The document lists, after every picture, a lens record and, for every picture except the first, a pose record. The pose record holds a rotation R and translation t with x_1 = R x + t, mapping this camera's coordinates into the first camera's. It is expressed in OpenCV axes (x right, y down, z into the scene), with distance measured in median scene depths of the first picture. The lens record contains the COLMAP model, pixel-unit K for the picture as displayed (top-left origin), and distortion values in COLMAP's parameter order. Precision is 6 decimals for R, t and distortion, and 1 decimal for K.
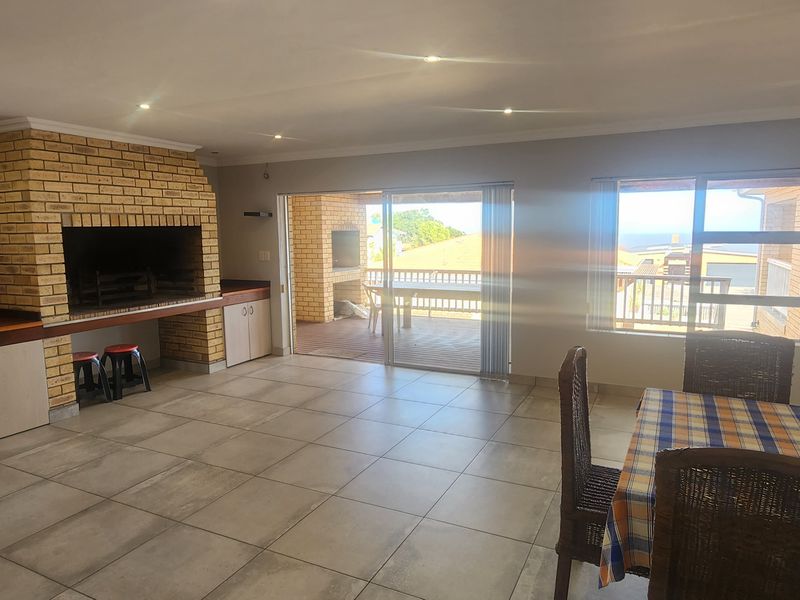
lens RADIAL K [[530.8, 0, 407.8], [0, 530.8, 298.9], [0, 0, 1]] dist [0.000170, -0.001375]
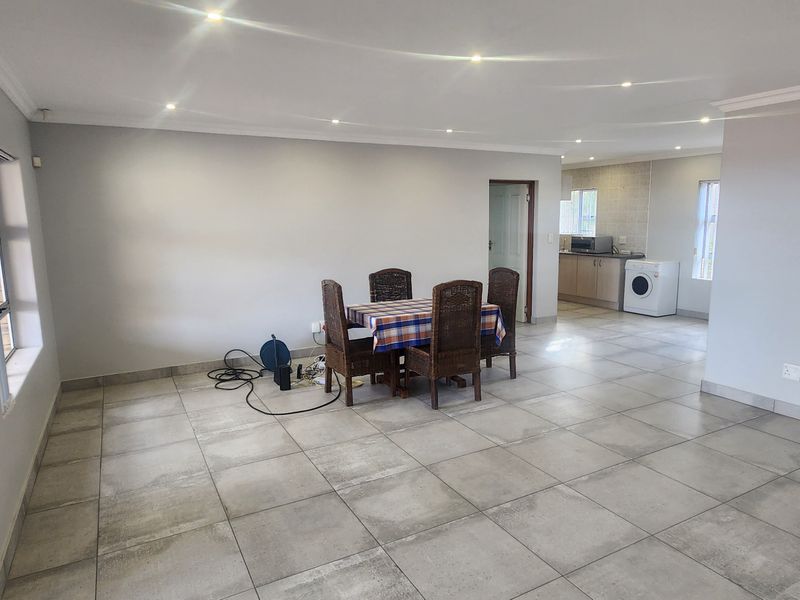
lens RADIAL K [[530.8, 0, 407.8], [0, 530.8, 298.9], [0, 0, 1]] dist [0.000170, -0.001375]
pose [[-0.816372, -0.070348, 0.573225, -0.287923], [0.092967, 0.963601, 0.250658, -0.150602], [-0.569994, 0.257922, -0.780117, 1.186722]]
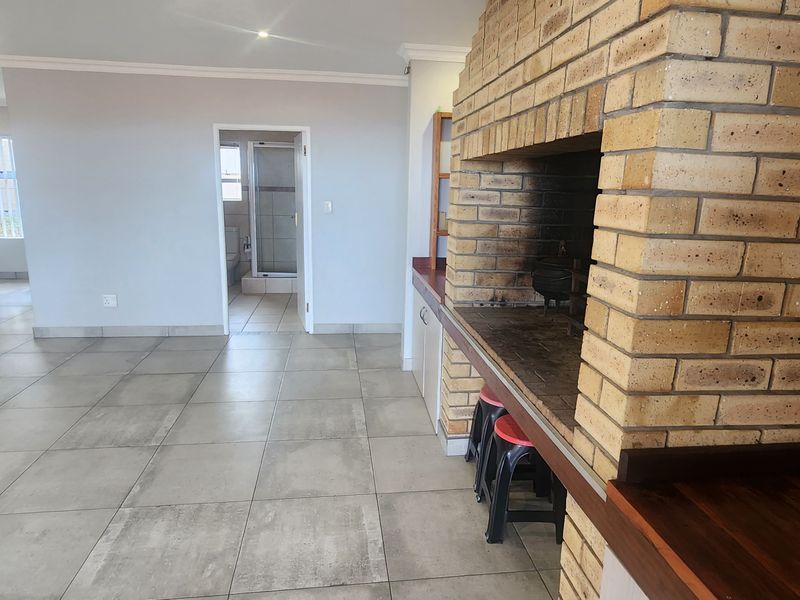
lens RADIAL K [[530.8, 0, 407.8], [0, 530.8, 298.9], [0, 0, 1]] dist [0.000170, -0.001375]
pose [[-0.831505, 0.104122, -0.545673, -0.229564], [-0.090736, 0.943630, 0.318323, -0.156209], [0.548058, 0.314199, -0.775185, 1.328712]]
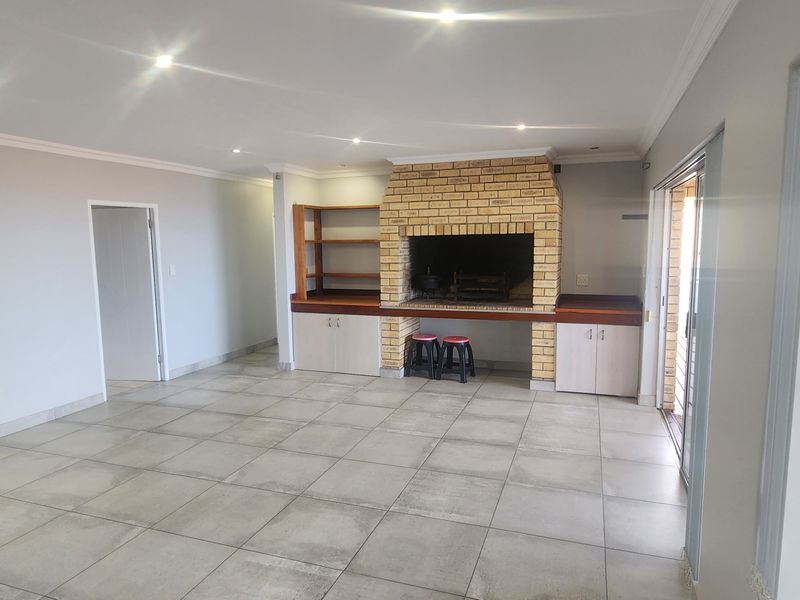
lens RADIAL K [[530.8, 0, 407.8], [0, 530.8, 298.9], [0, 0, 1]] dist [0.000170, -0.001375]
pose [[0.120391, 0.118481, -0.985631, 0.612630], [-0.118625, 0.987455, 0.104211, -0.108760], [0.985614, 0.104374, 0.132936, 0.771335]]
